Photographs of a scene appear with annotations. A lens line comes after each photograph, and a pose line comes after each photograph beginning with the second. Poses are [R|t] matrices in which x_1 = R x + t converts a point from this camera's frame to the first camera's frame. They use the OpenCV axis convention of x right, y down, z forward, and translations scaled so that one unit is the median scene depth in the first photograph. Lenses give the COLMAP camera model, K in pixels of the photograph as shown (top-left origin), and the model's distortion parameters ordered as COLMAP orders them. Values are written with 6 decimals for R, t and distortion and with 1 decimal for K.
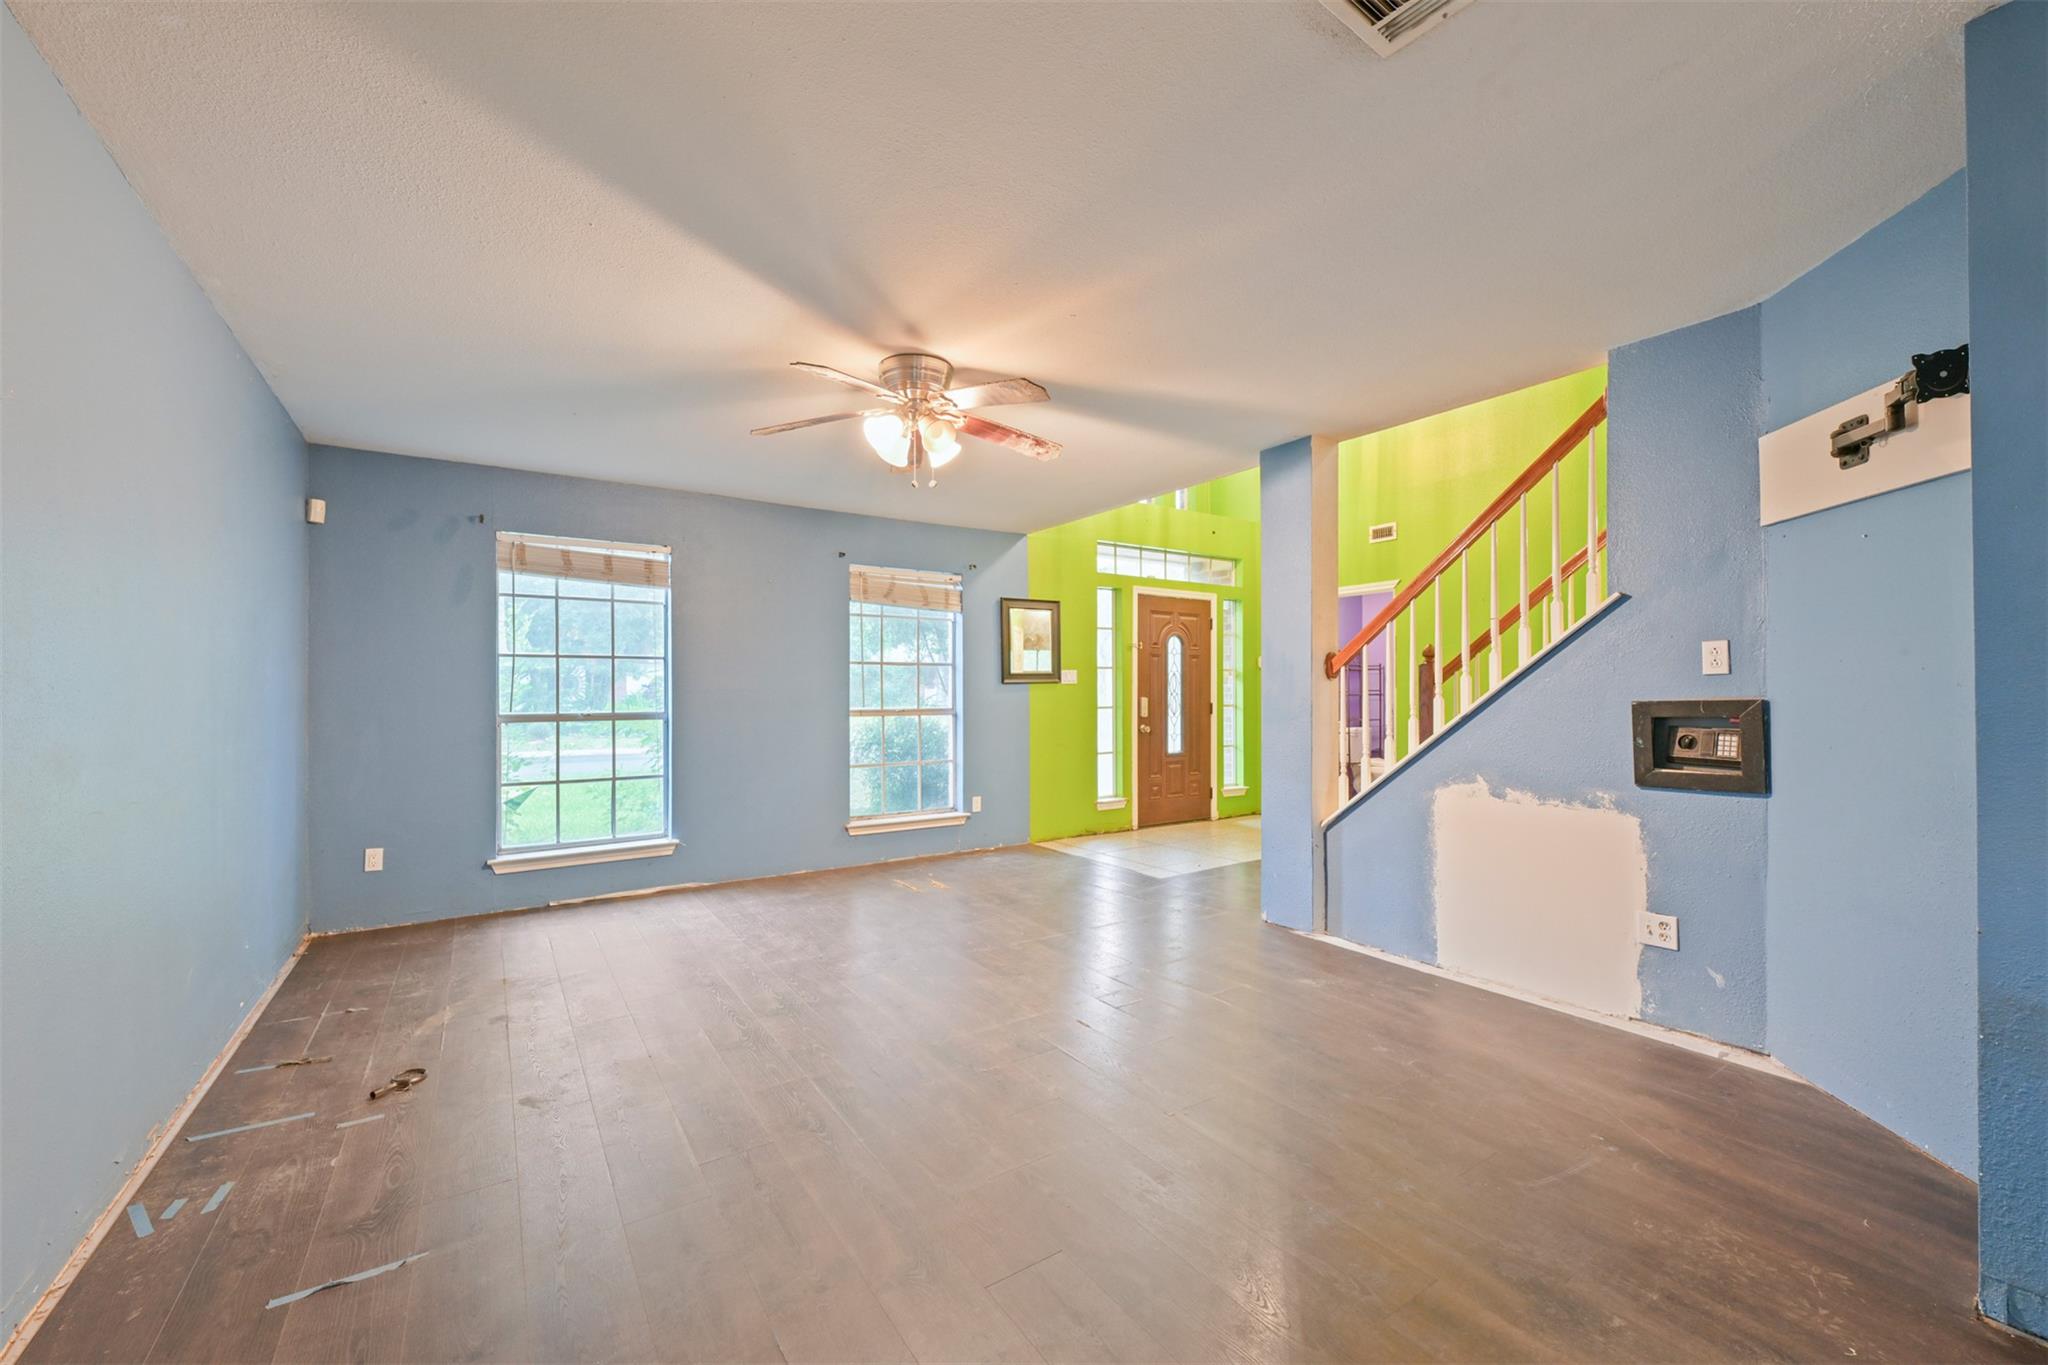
lens RADIAL K [[808.0, 0, 1028.1], [0, 808.0, 687.0], [0, 0, 1]] dist [0.001529, -0.000052]
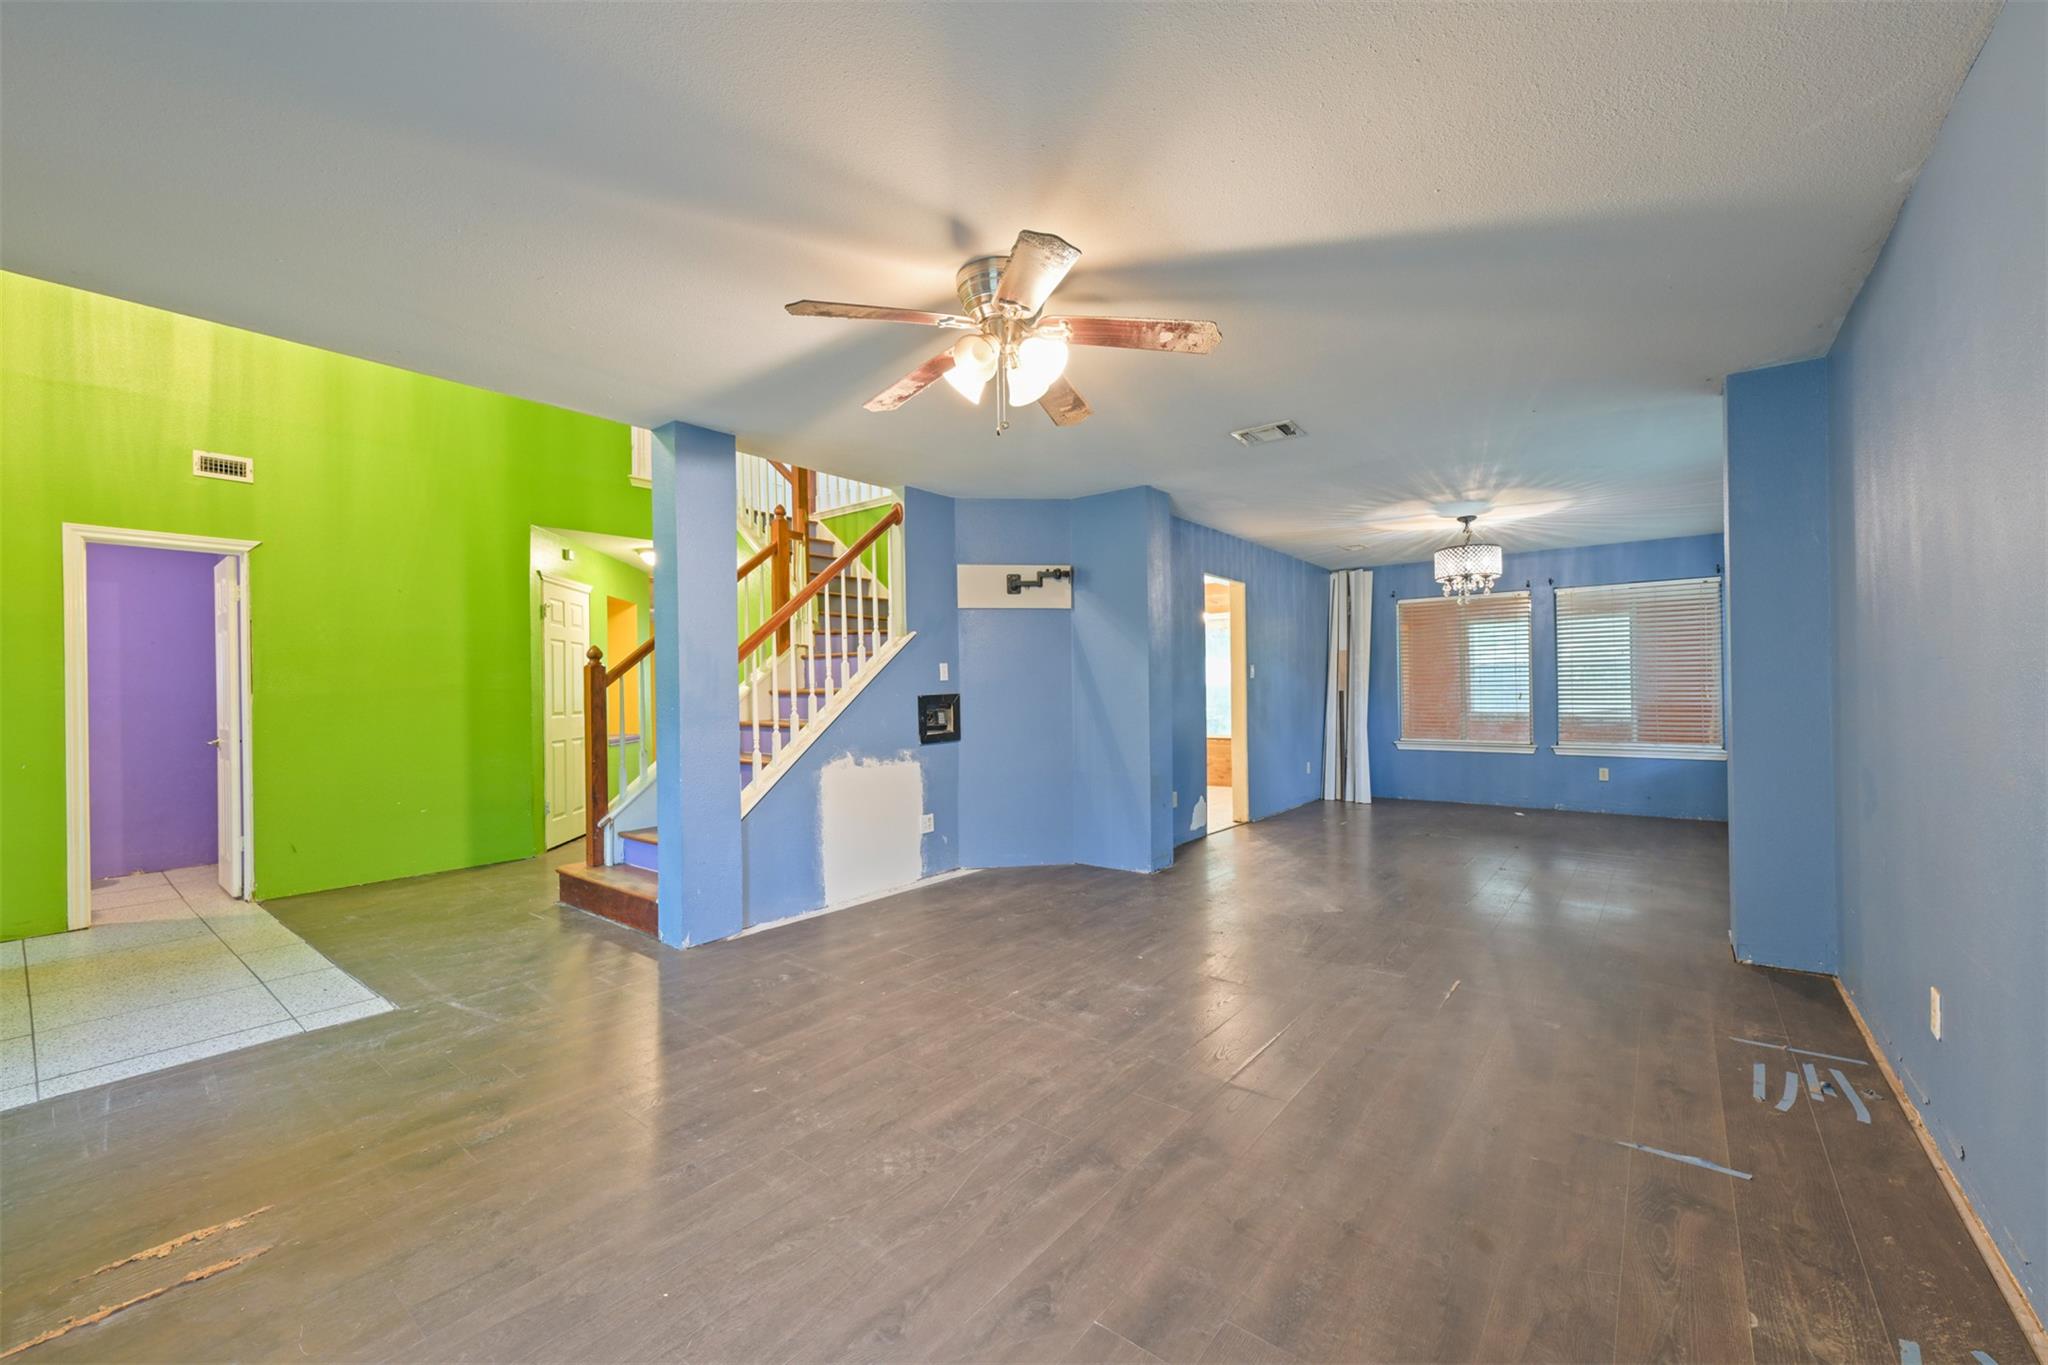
lens RADIAL K [[808.0, 0, 1020.6], [0, 808.0, 689.0], [0, 0, 1]] dist [0.001529, -0.000052]
pose [[-0.300061, 0.007632, 0.953889, -0.952017], [0.008231, 0.999951, -0.005412, 0.014913], [-0.953884, 0.006227, -0.300109, 1.291357]]
